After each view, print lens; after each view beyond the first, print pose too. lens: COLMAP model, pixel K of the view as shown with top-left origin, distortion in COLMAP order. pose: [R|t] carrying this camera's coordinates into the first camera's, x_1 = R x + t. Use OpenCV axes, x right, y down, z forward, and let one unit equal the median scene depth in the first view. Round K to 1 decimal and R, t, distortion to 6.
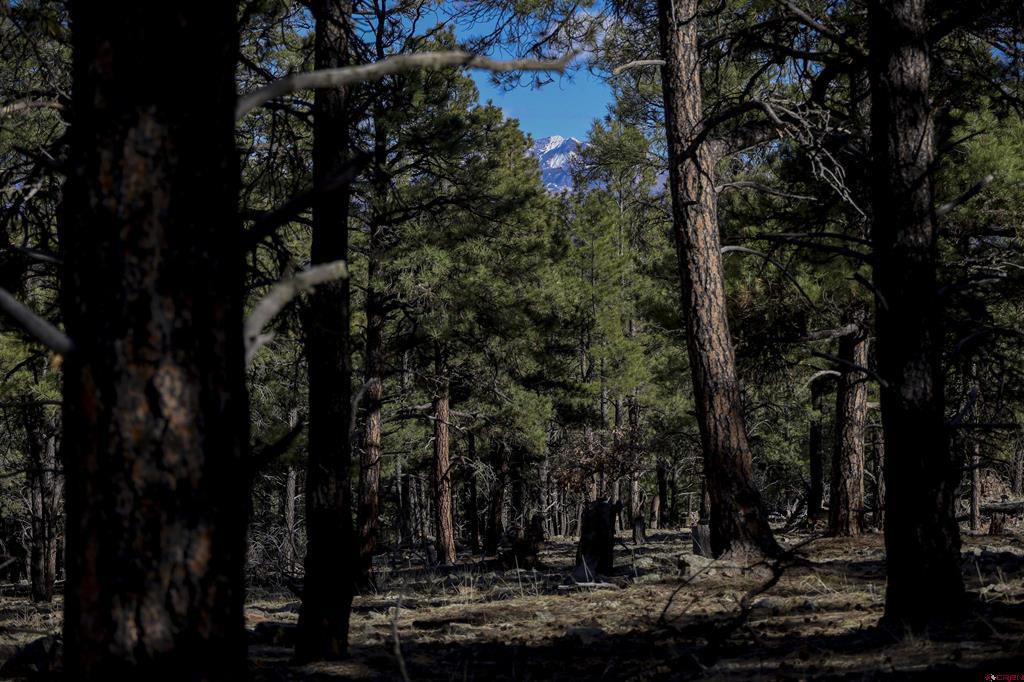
lens RADIAL K [[2811.3, 0, 518.1], [0, 2811.3, 345.0], [0, 0, 1]] dist [-0.038154, 0.000000]
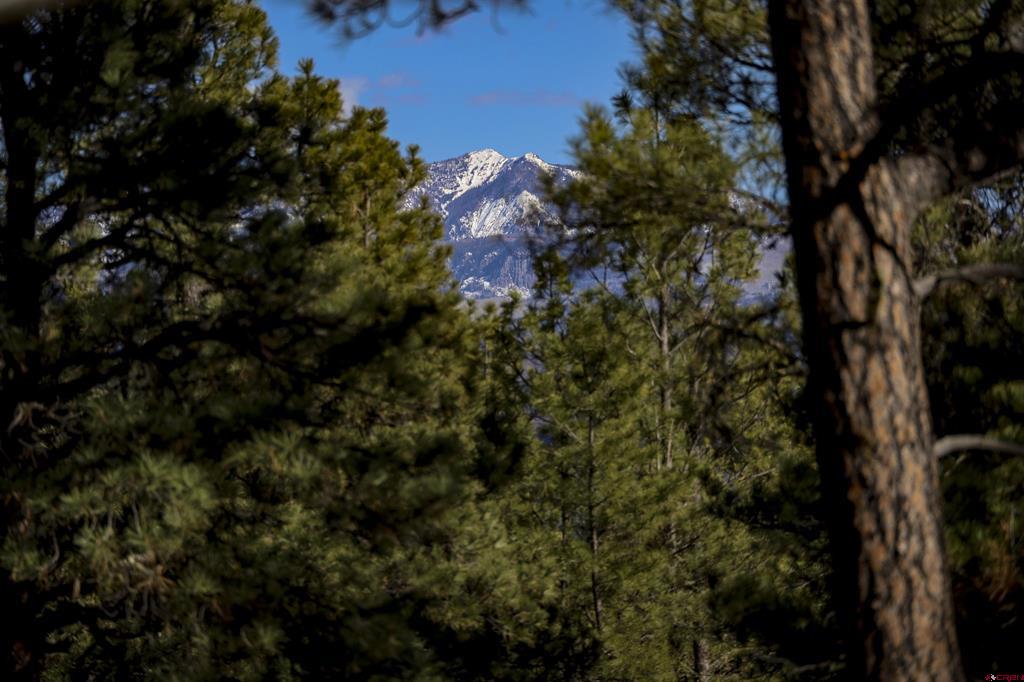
lens RADIAL K [[6715.5, 0, 514.0], [0, 6715.5, 339.8], [0, 0, 1]] dist [-0.634906, 0.000000]
pose [[0.999737, -0.021425, 0.008156, 0.009337], [0.021832, 0.998324, -0.053597, -0.001602], [-0.006994, 0.053760, 0.998529, 0.109525]]
